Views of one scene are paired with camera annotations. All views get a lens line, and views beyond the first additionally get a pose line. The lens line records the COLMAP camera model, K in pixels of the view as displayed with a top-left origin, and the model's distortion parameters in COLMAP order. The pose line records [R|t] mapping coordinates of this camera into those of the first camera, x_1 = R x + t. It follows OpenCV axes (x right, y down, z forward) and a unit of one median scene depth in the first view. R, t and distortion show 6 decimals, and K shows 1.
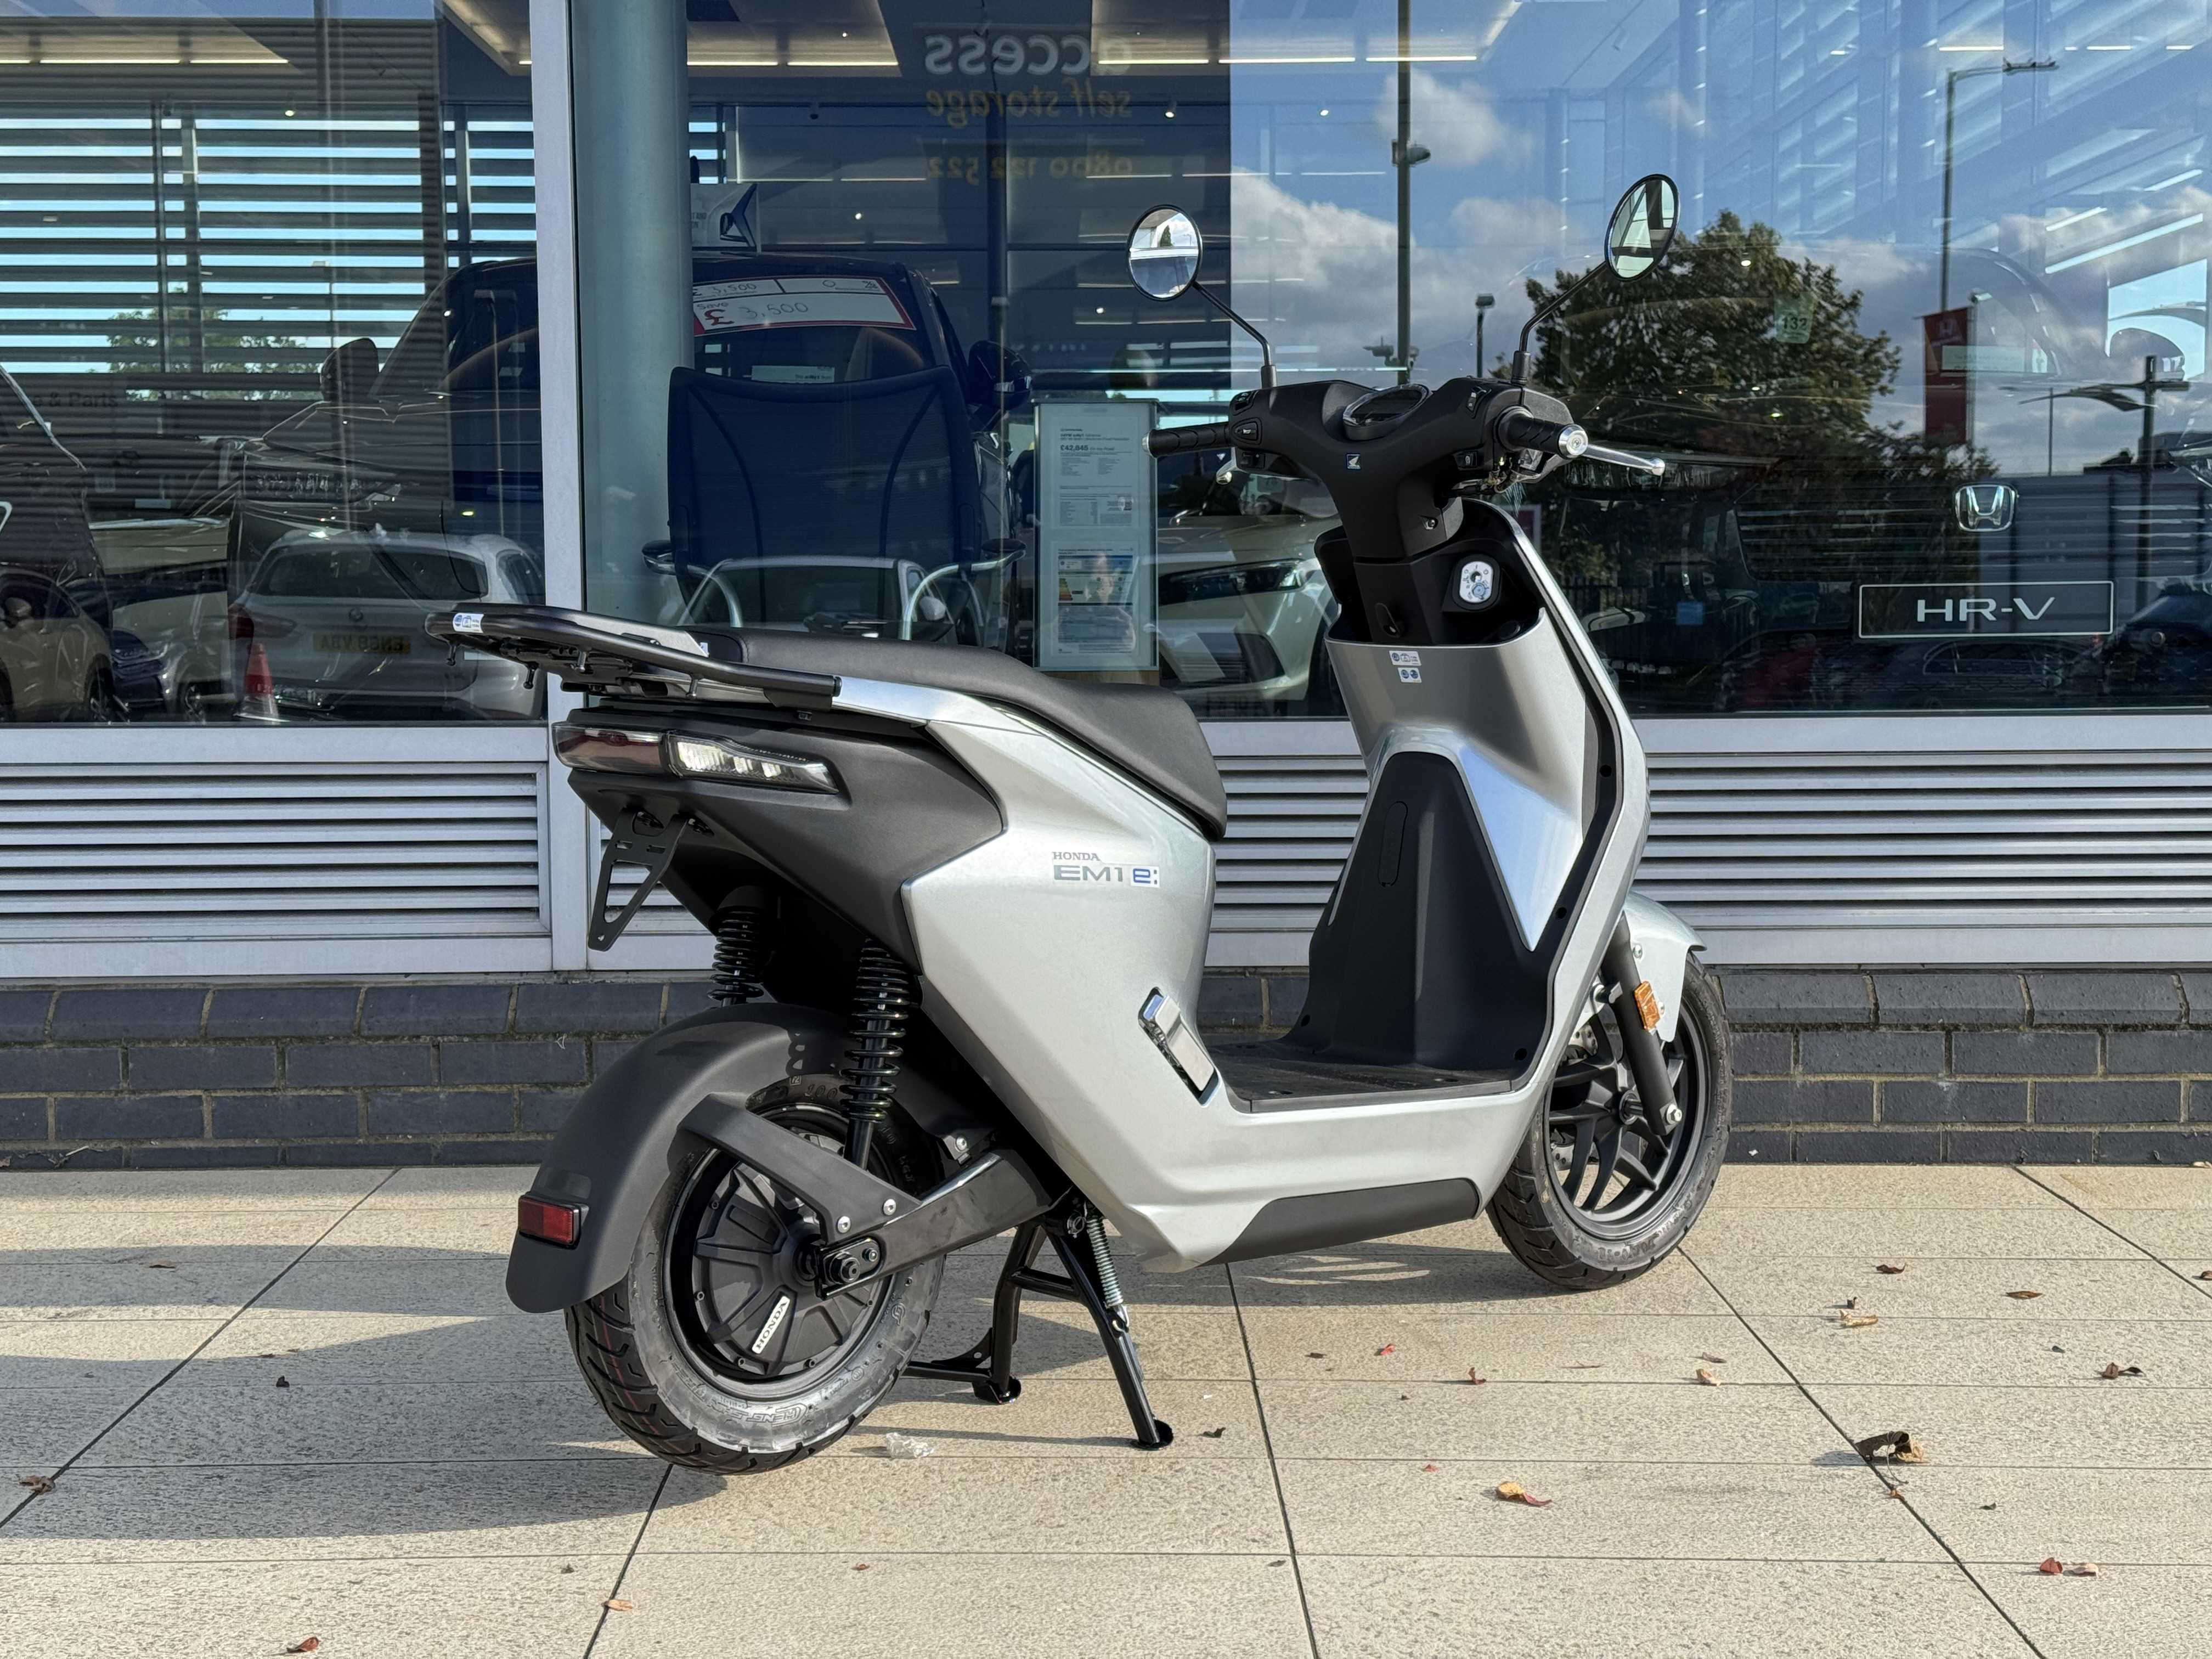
lens RADIAL K [[3076.4, 0, 1092.6], [0, 3076.4, 820.7], [0, 0, 1]] dist [0.224391, -0.518903]
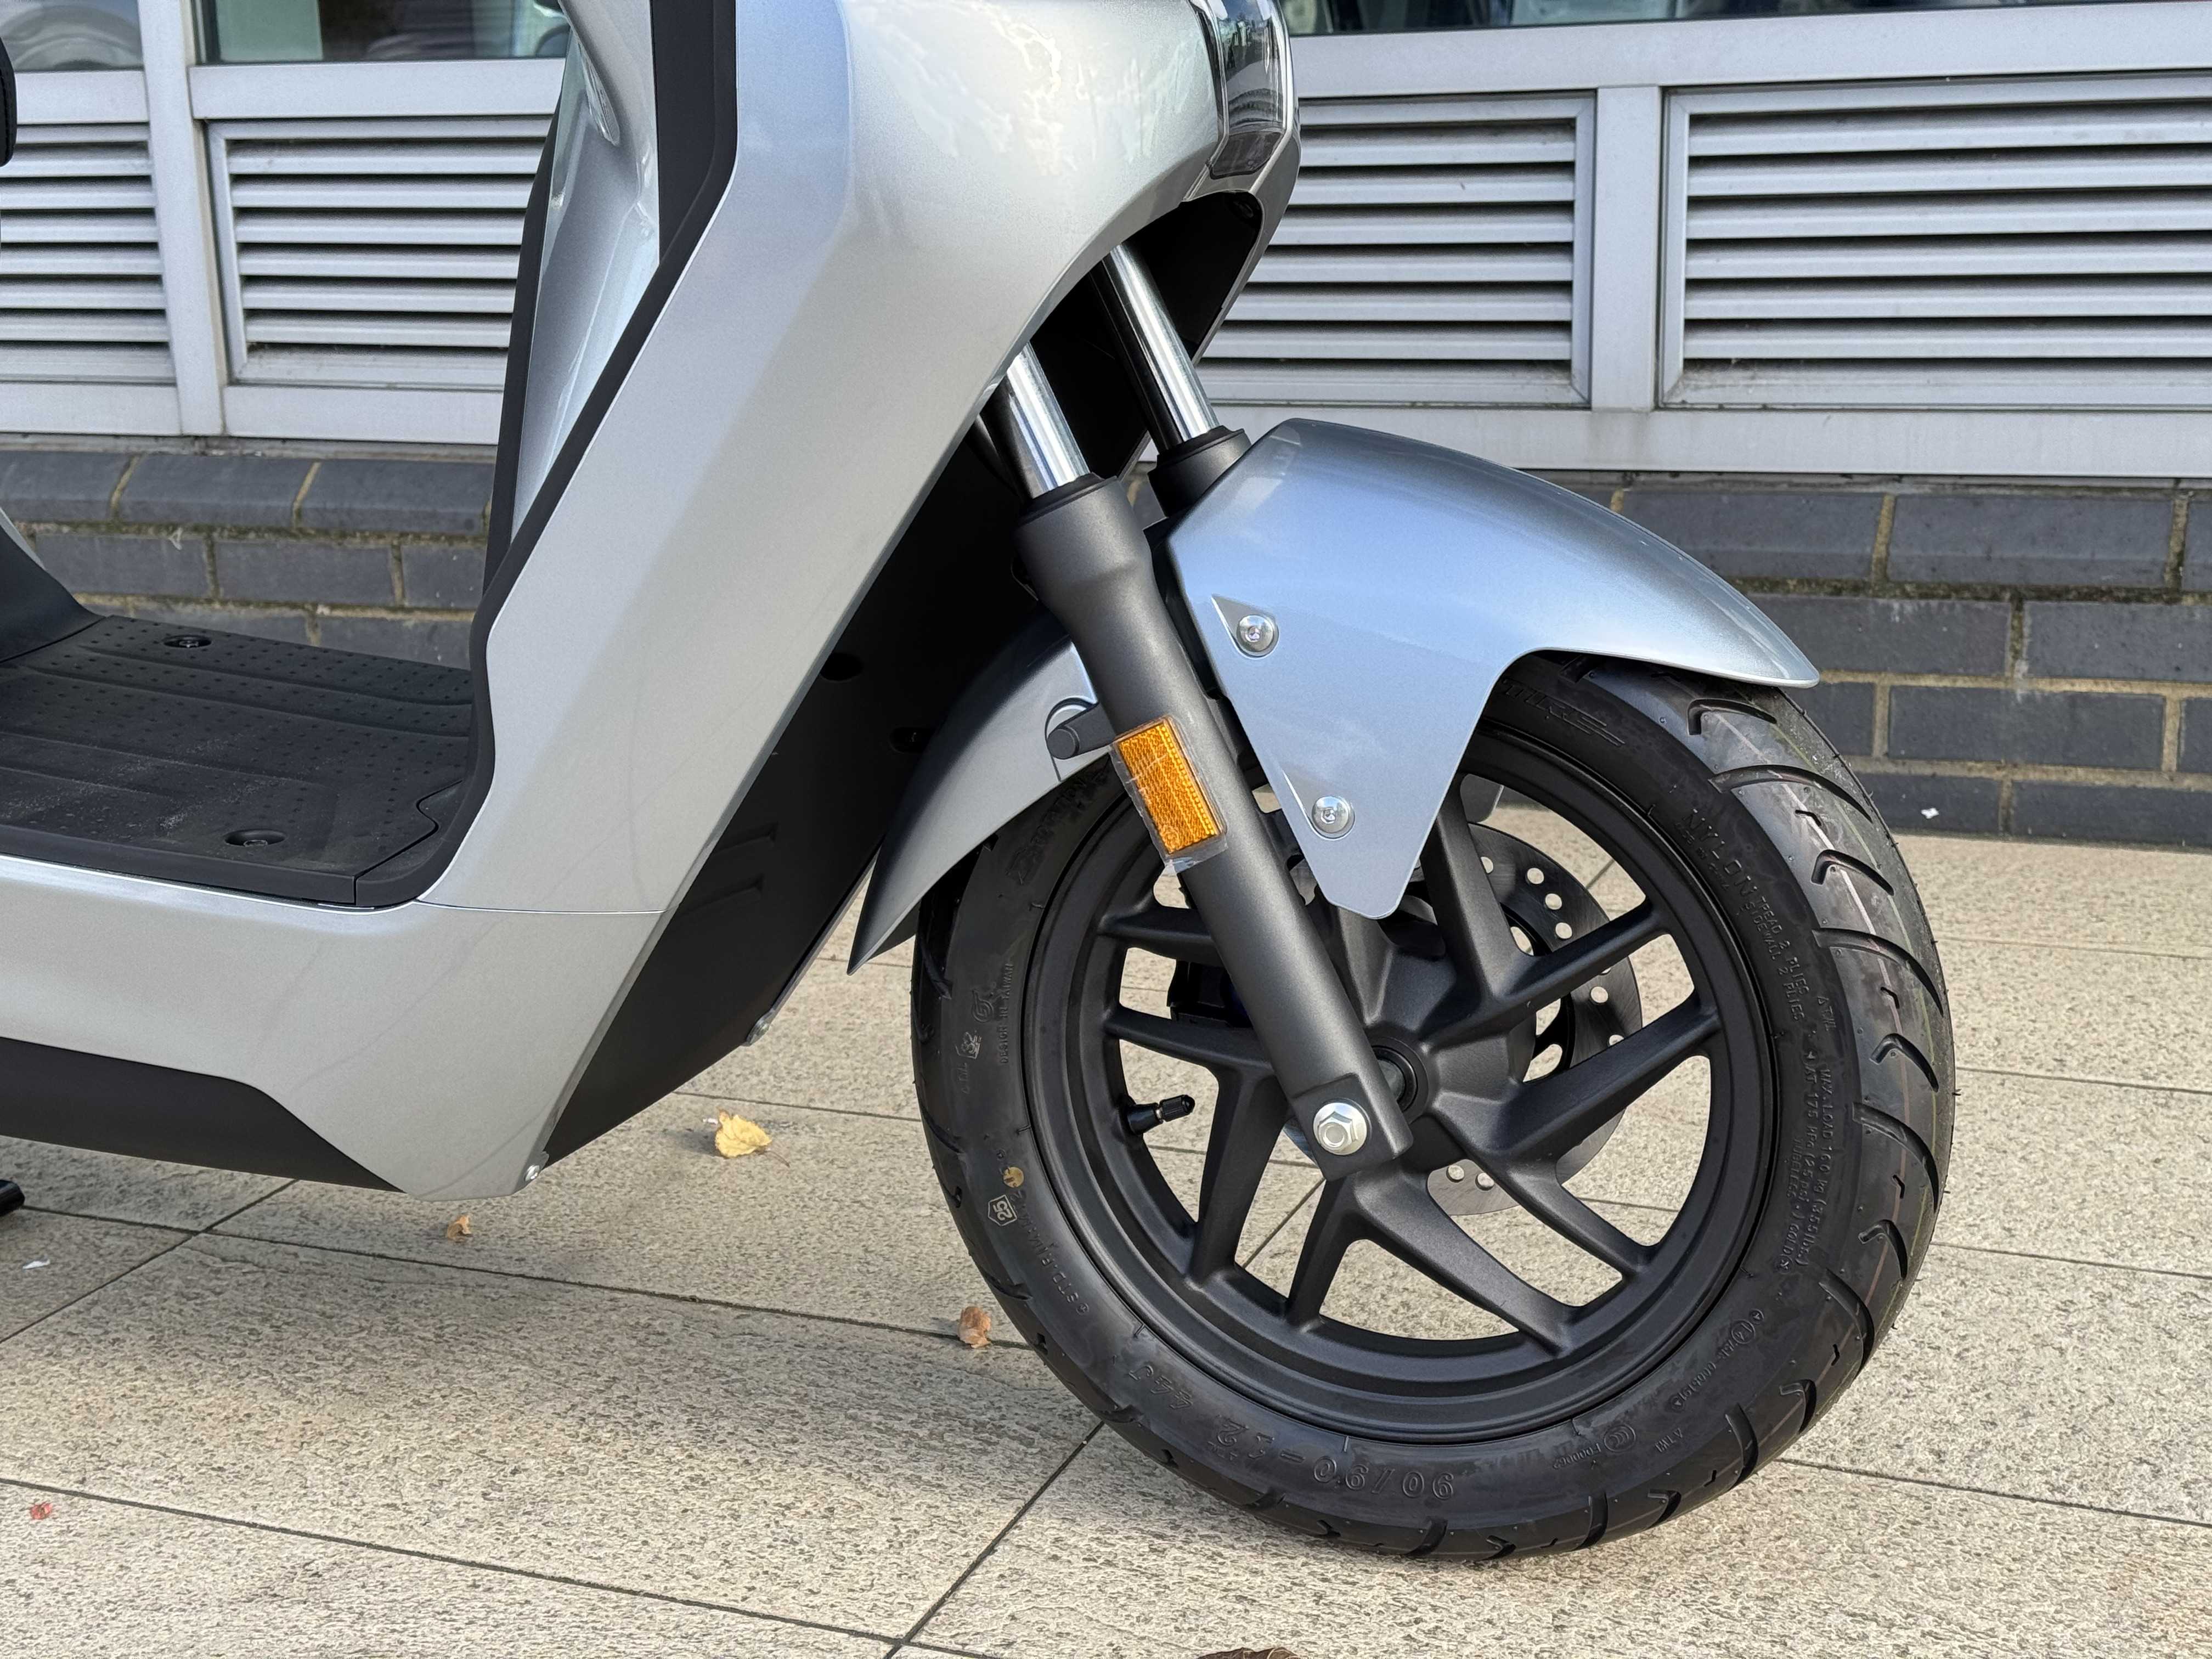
lens RADIAL K [[3083.9, 0, 1104.7], [0, 3083.9, 831.5], [0, 0, 1]] dist [0.193609, -0.348514]
pose [[0.921476, 0.072009, -0.381702, 0.291984], [-0.006932, 0.985559, 0.169191, 0.015992], [0.388373, -0.153260, 0.908668, 0.433716]]
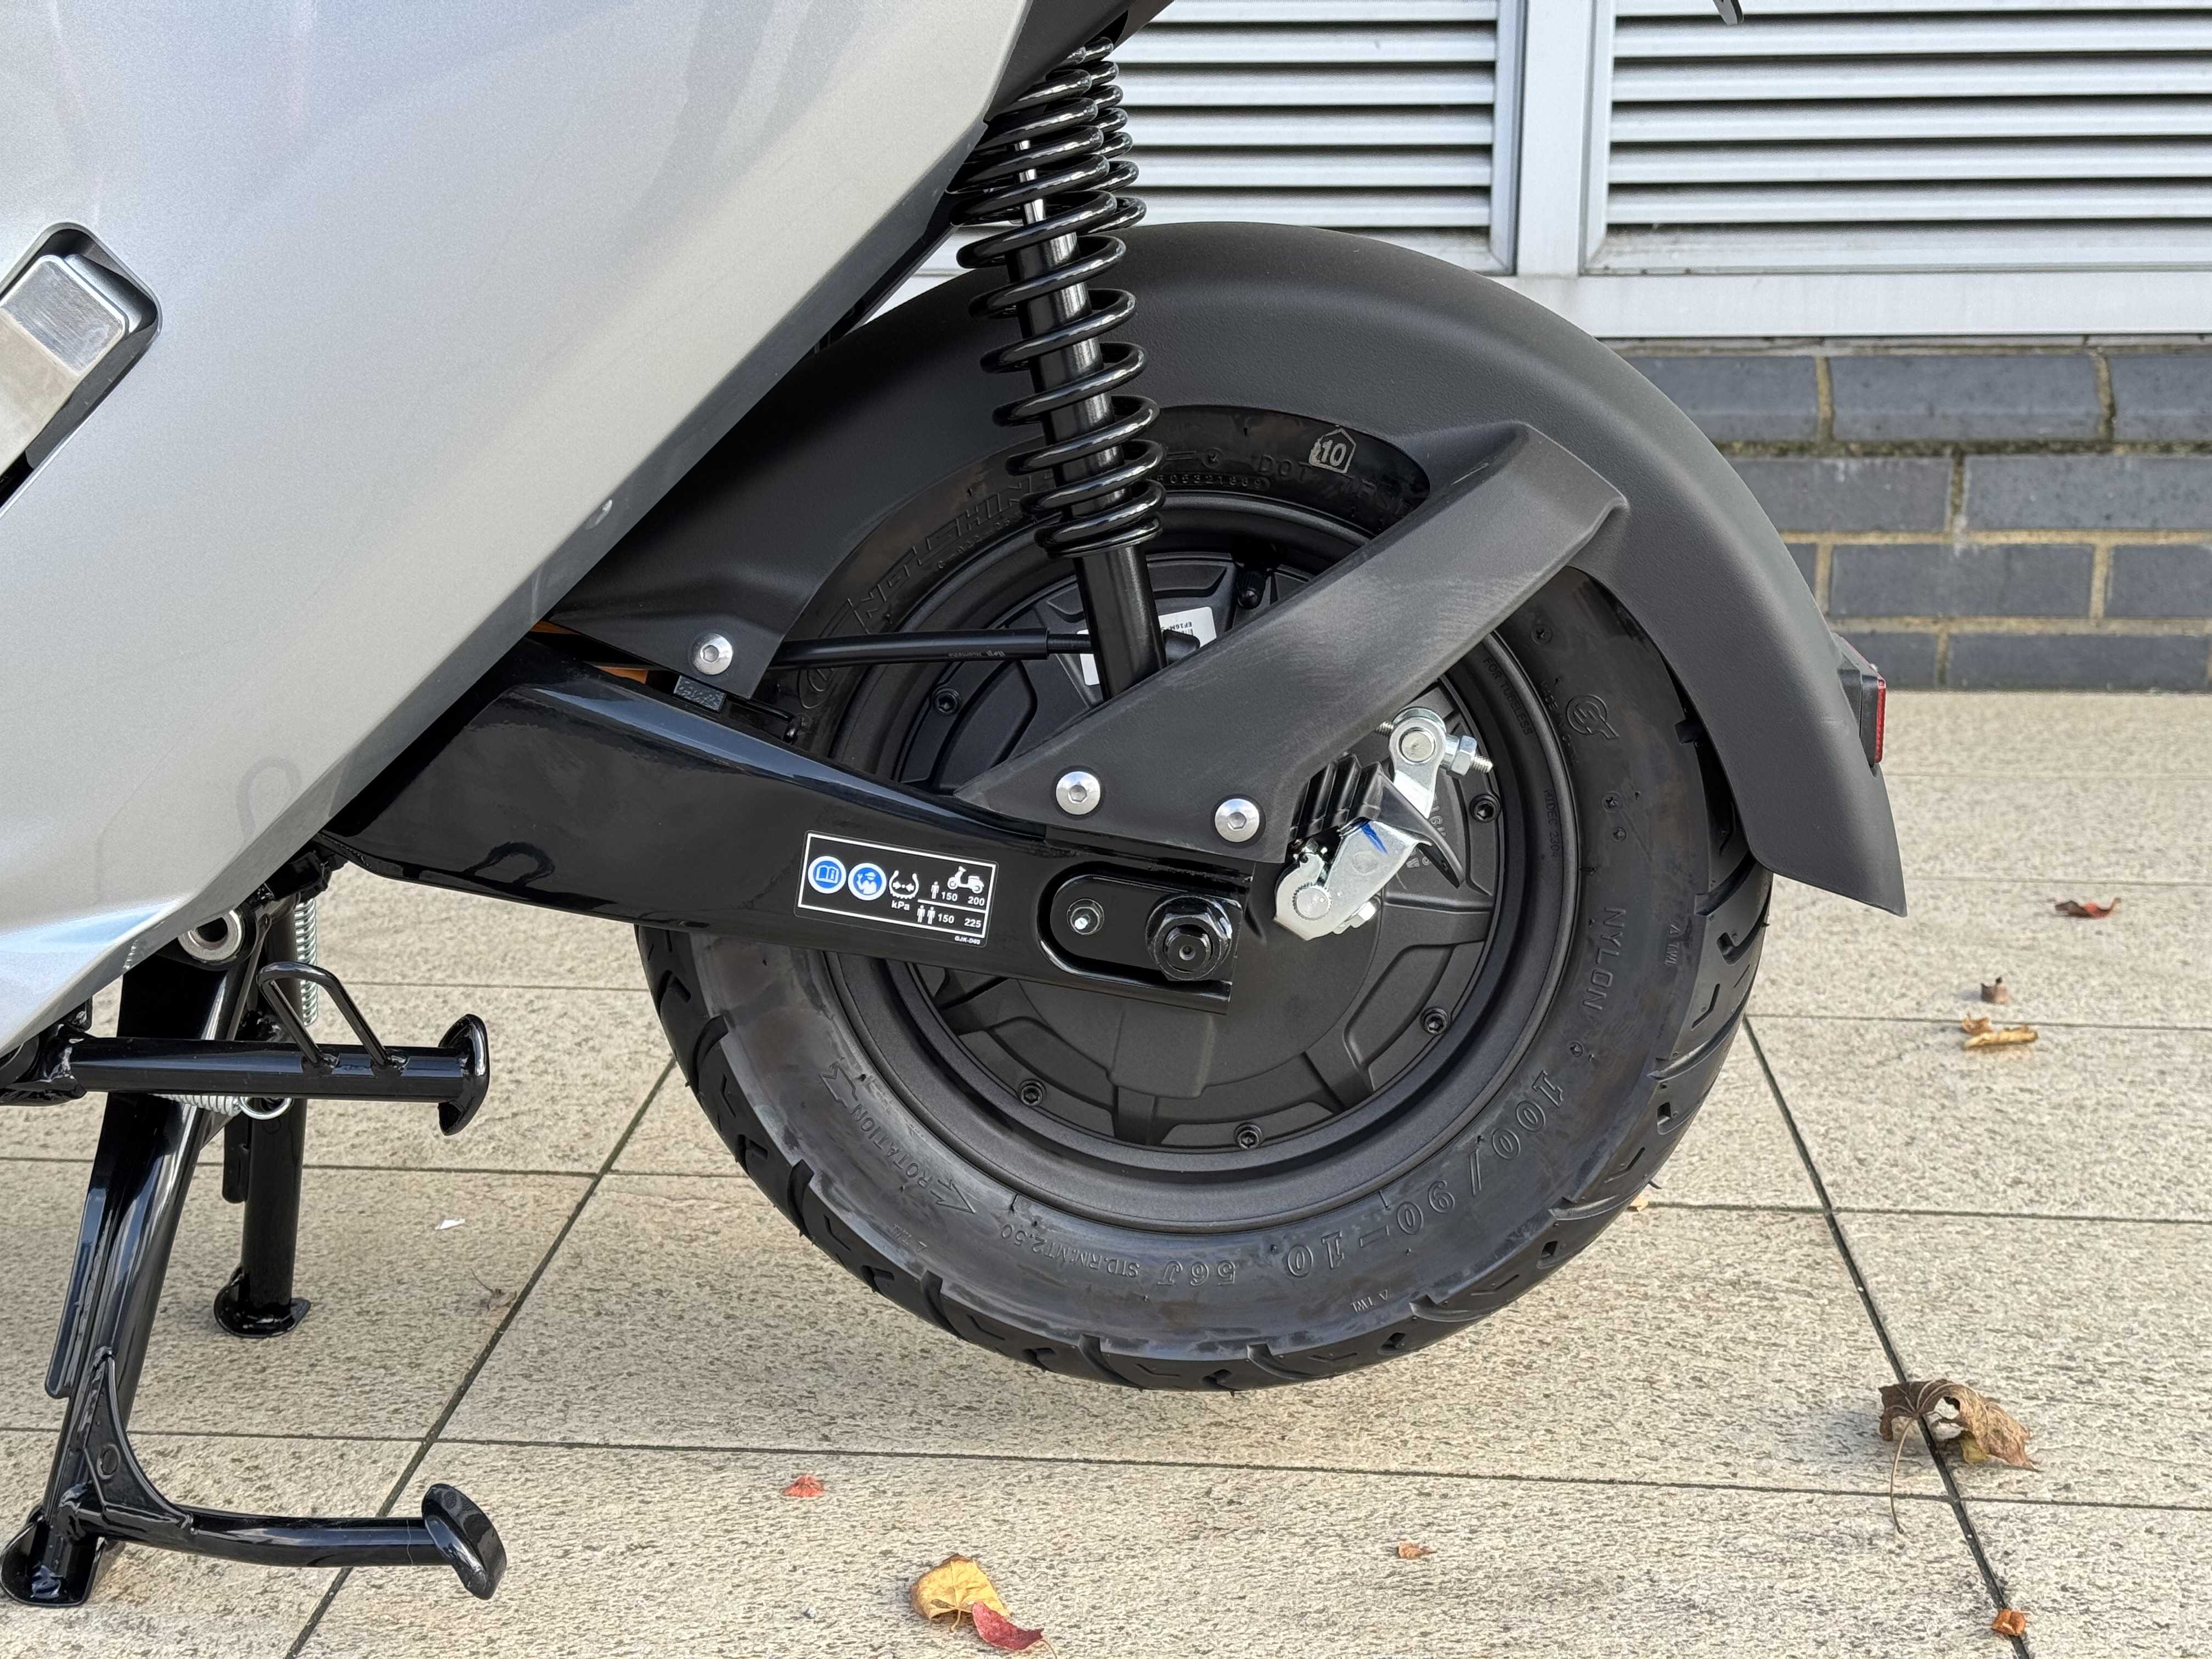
lens RADIAL K [[3083.9, 0, 1104.7], [0, 3083.9, 831.5], [0, 0, 1]] dist [0.193609, -0.348514]
pose [[0.997080, 0.021241, -0.073353, 0.115983], [-0.008660, 0.985792, 0.167745, 0.041490], [0.075874, -0.166620, 0.983098, 0.425162]]
